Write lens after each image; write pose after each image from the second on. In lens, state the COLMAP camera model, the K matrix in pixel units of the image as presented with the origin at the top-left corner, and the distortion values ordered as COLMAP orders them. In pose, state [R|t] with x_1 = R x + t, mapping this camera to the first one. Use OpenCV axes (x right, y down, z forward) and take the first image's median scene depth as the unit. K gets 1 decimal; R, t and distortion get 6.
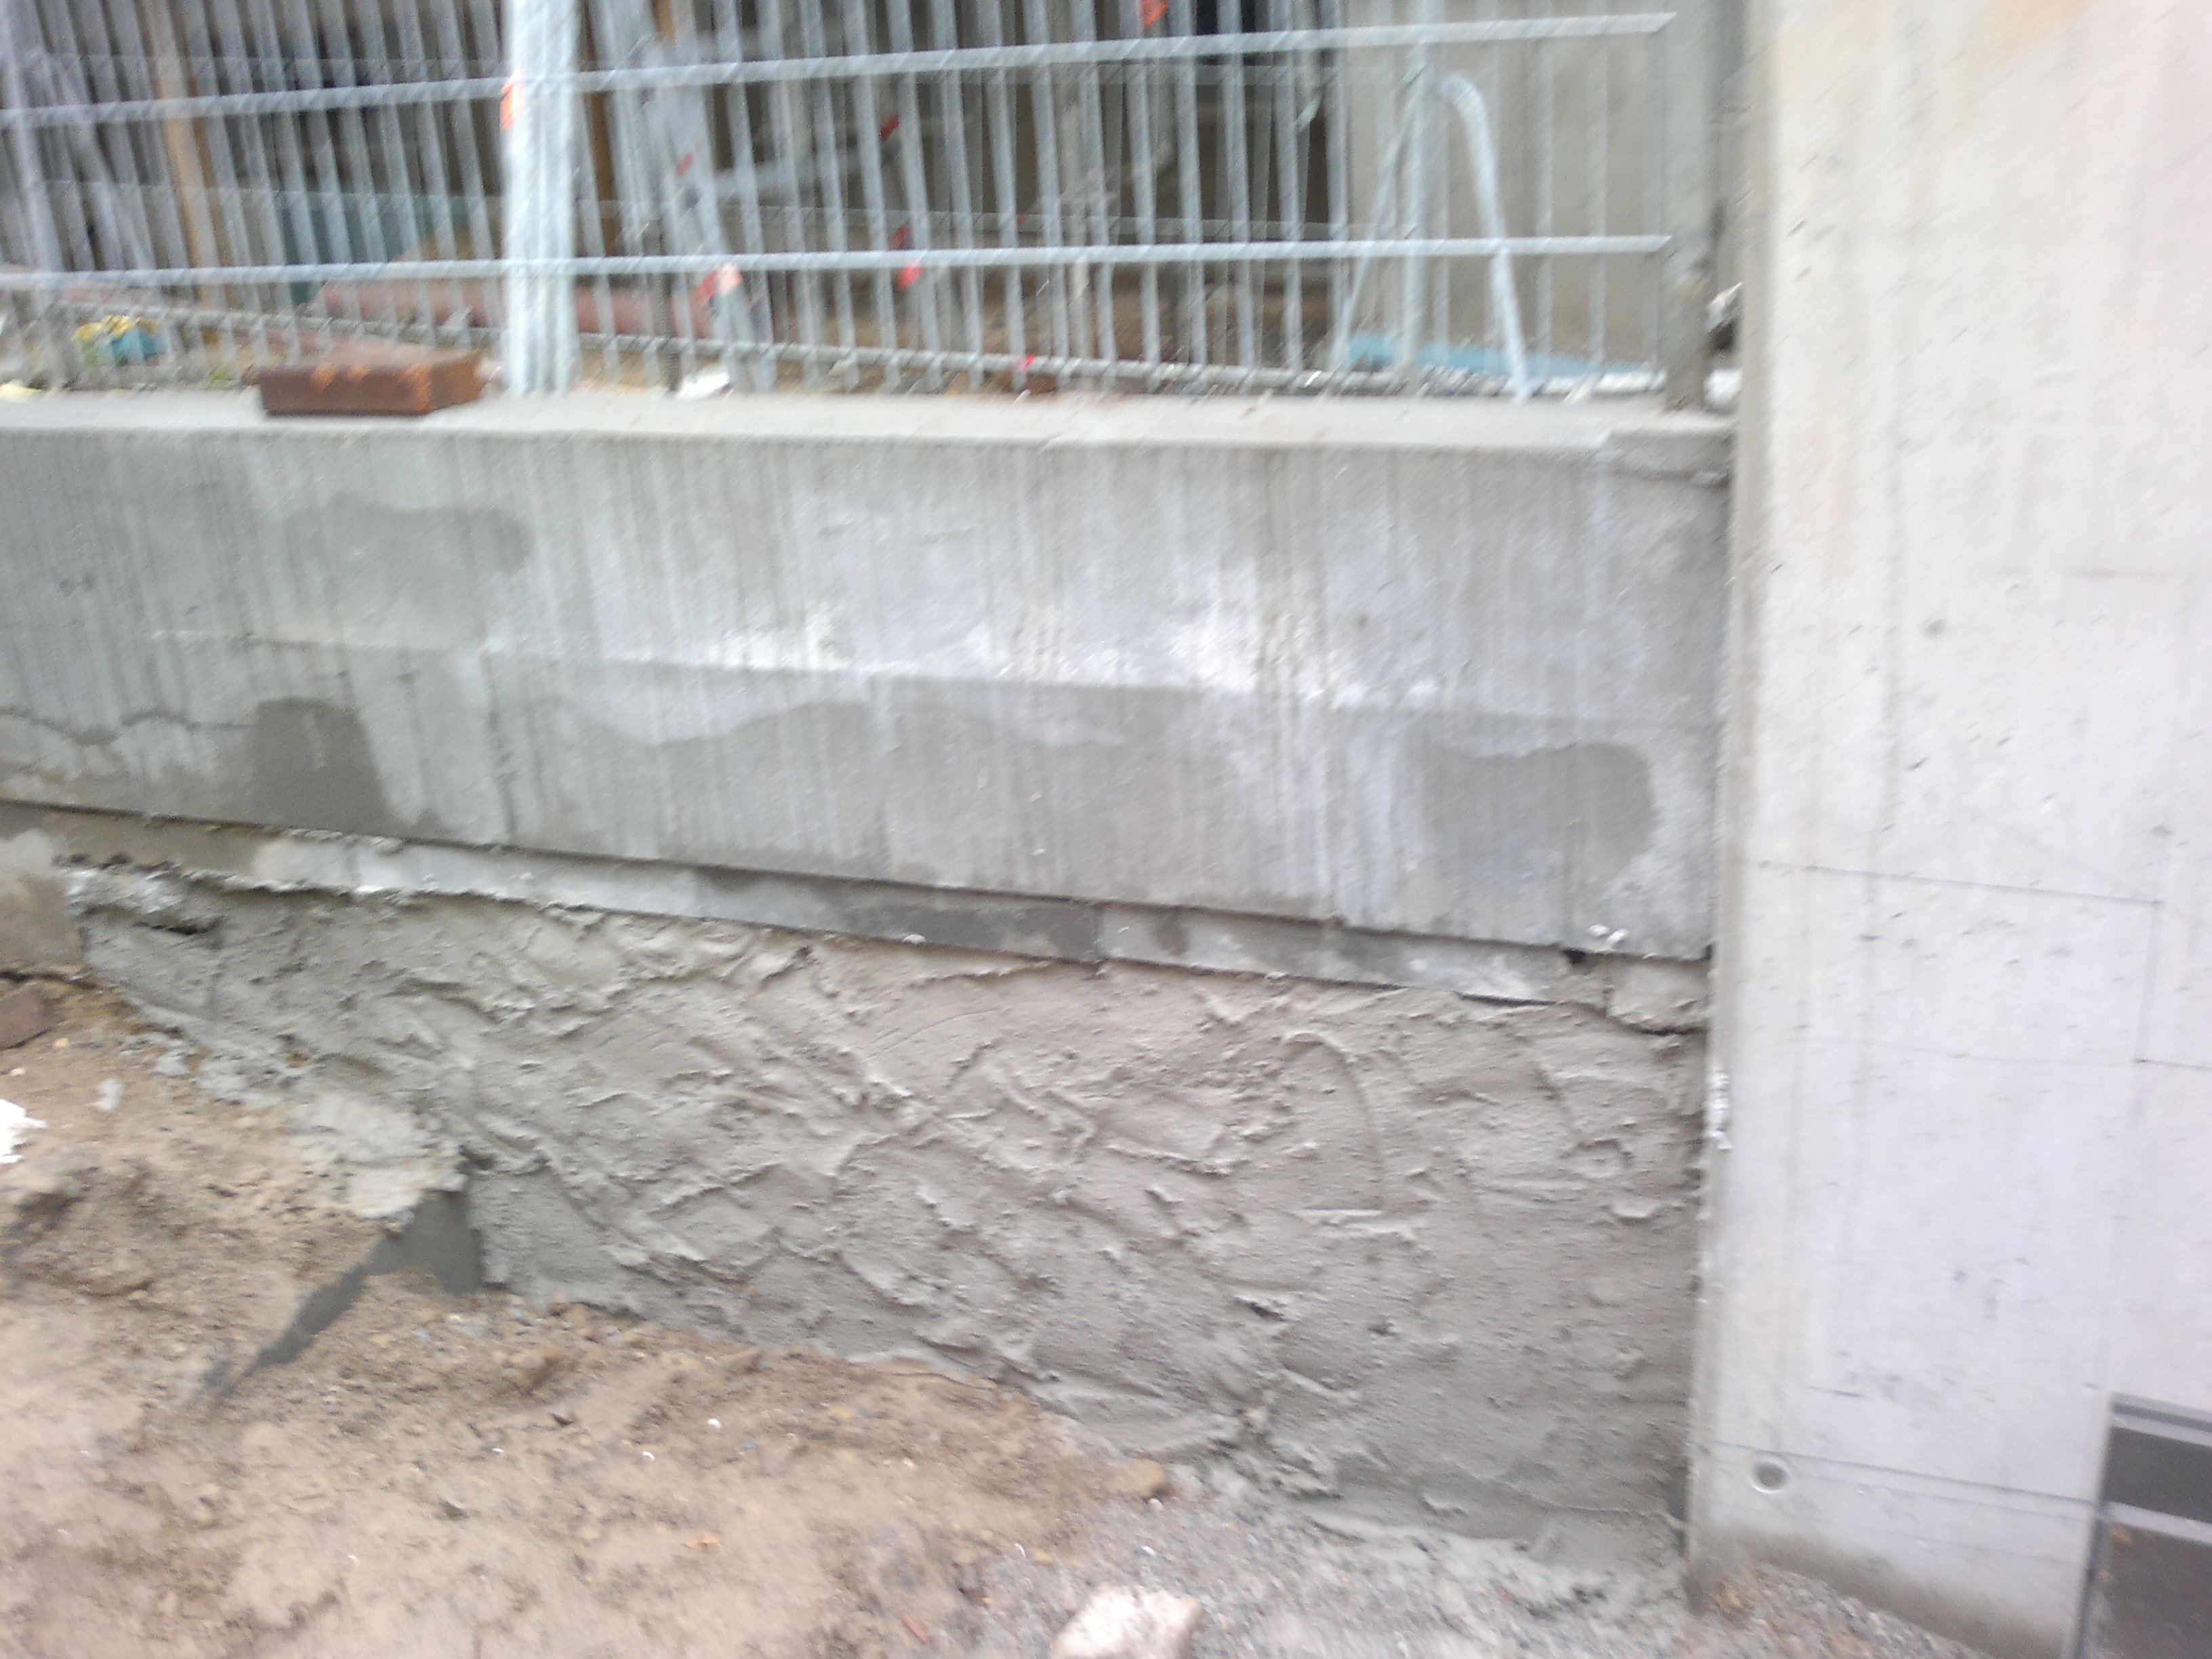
lens RADIAL K [[2083.0, 0, 1107.7], [0, 2083.0, 741.4], [0, 0, 1]] dist [-0.012896, -0.044736]
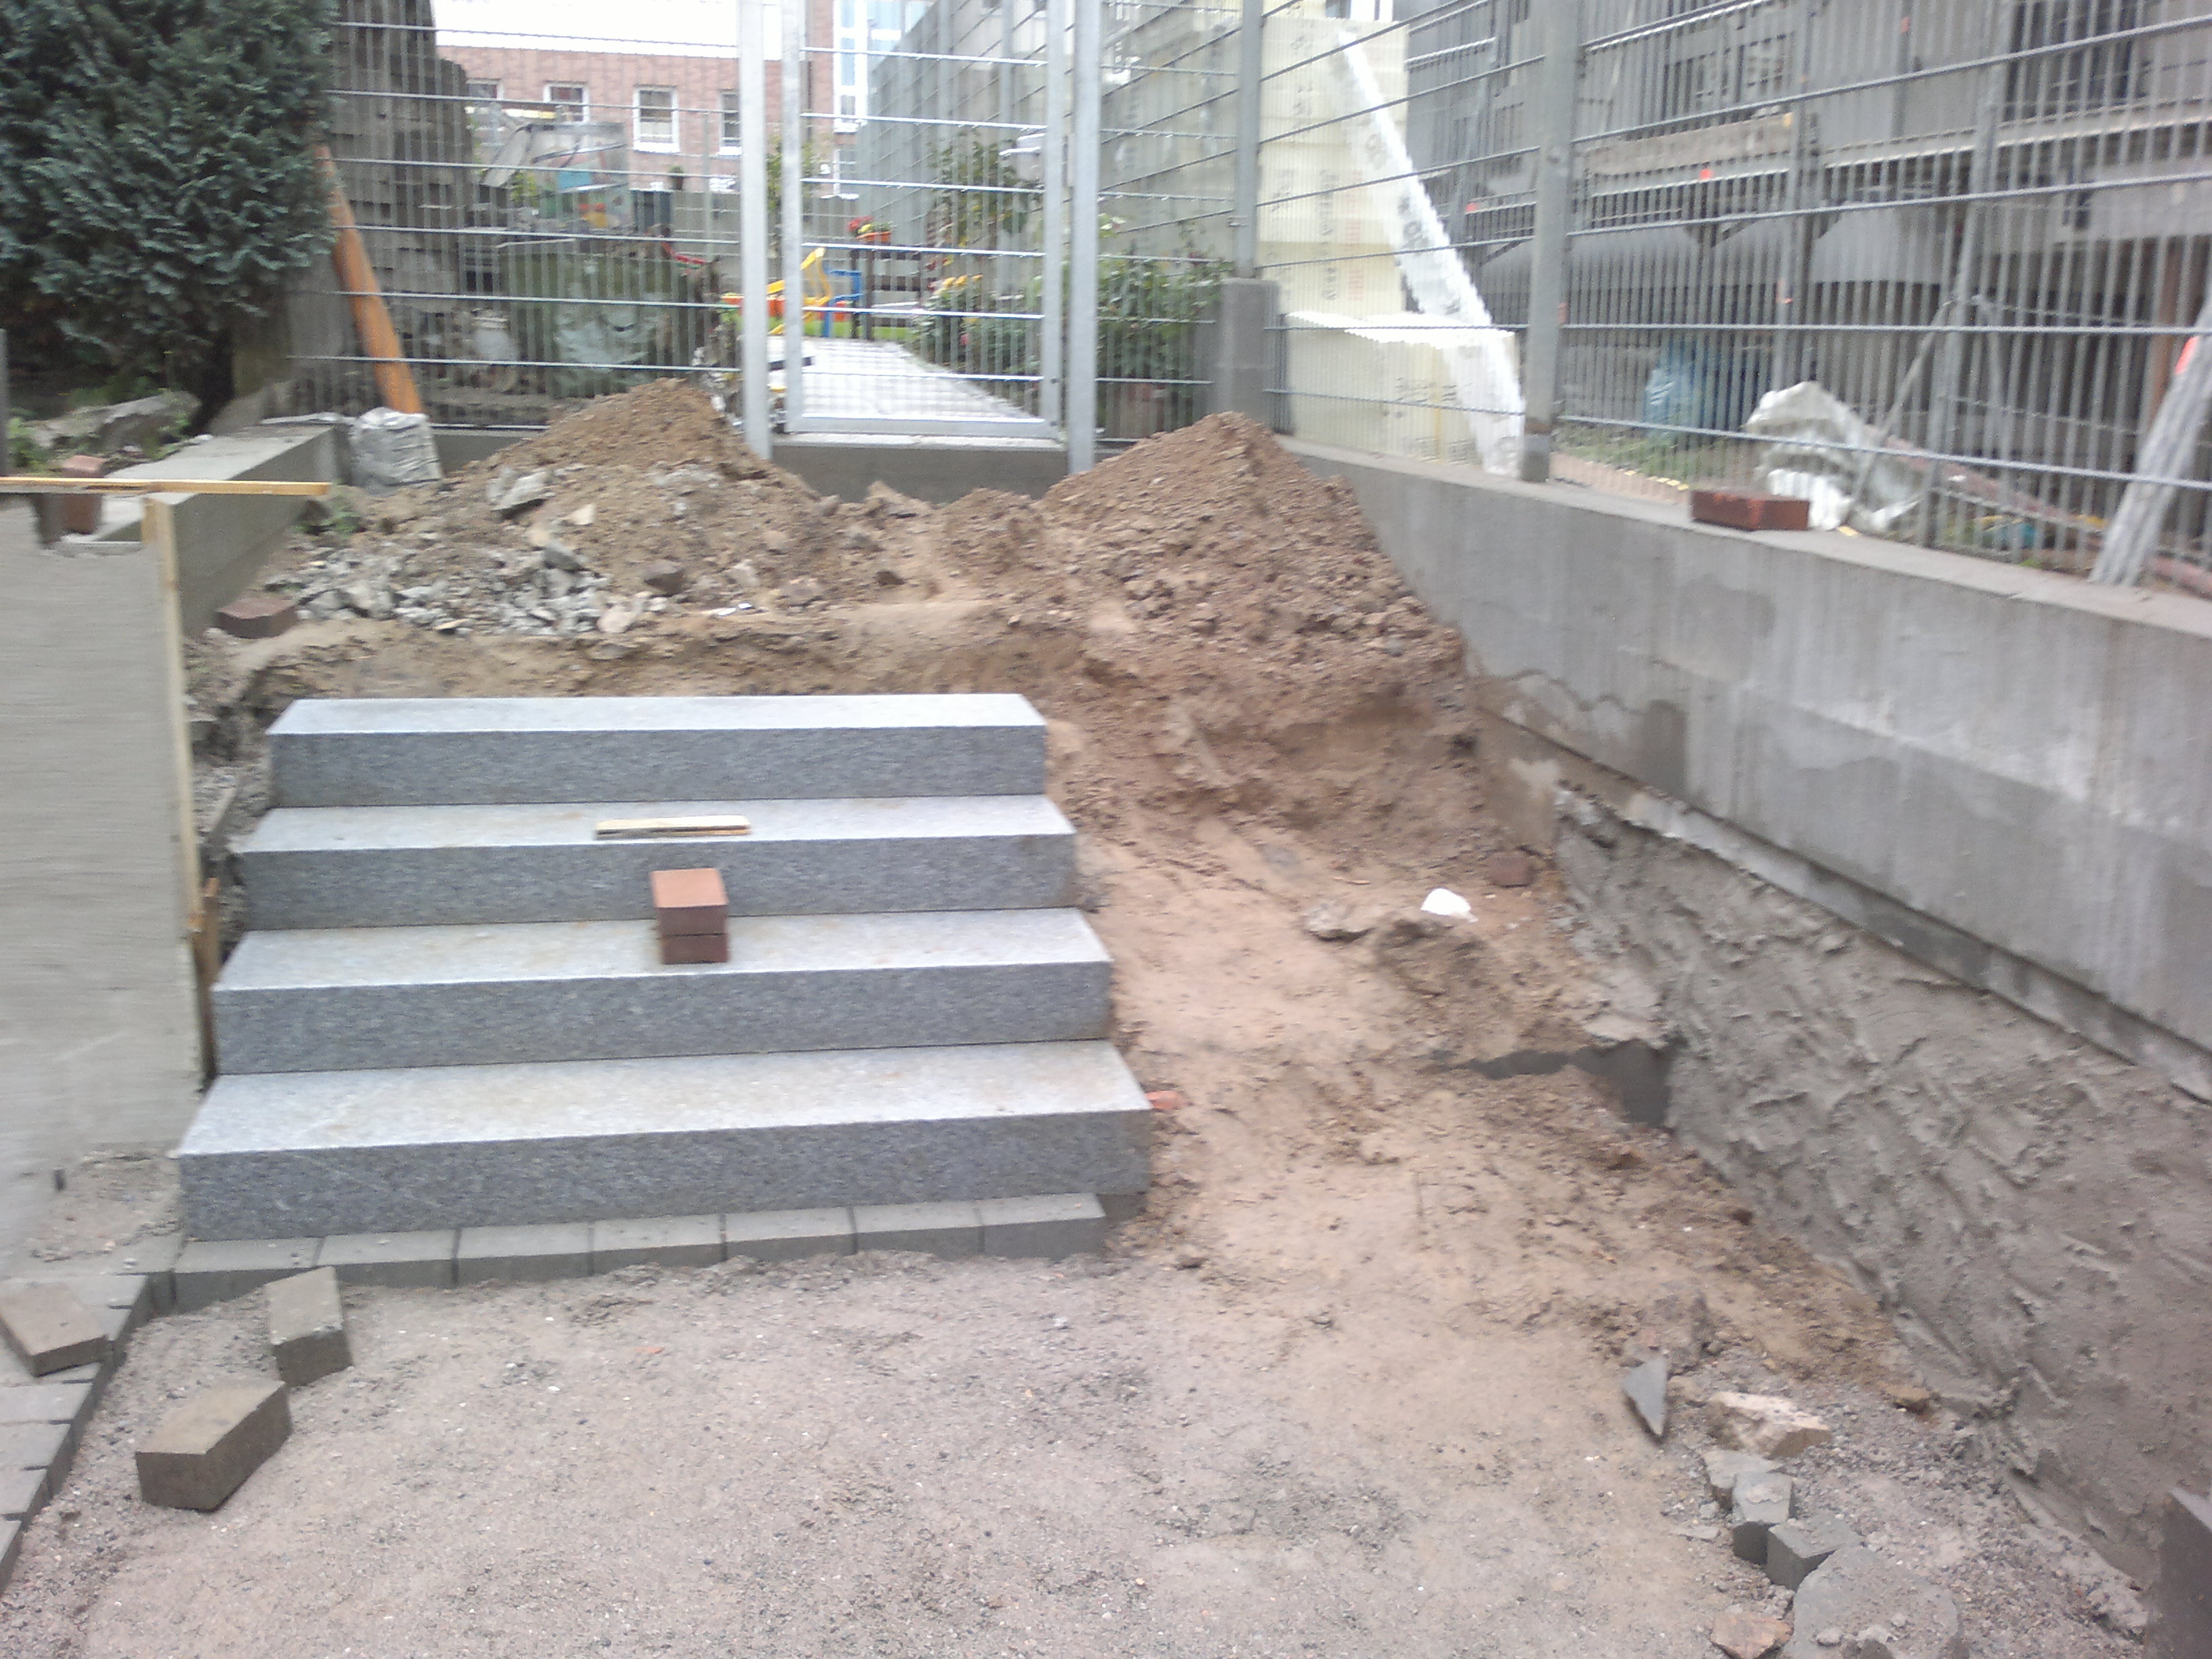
lens RADIAL K [[2083.0, 0, 1107.7], [0, 2083.0, 741.4], [0, 0, 1]] dist [-0.012896, -0.044736]
pose [[0.529655, 0.226755, -0.817342, 0.710925], [-0.312414, 0.948014, 0.060557, 0.047205], [0.788583, 0.223274, 0.572962, -0.220400]]
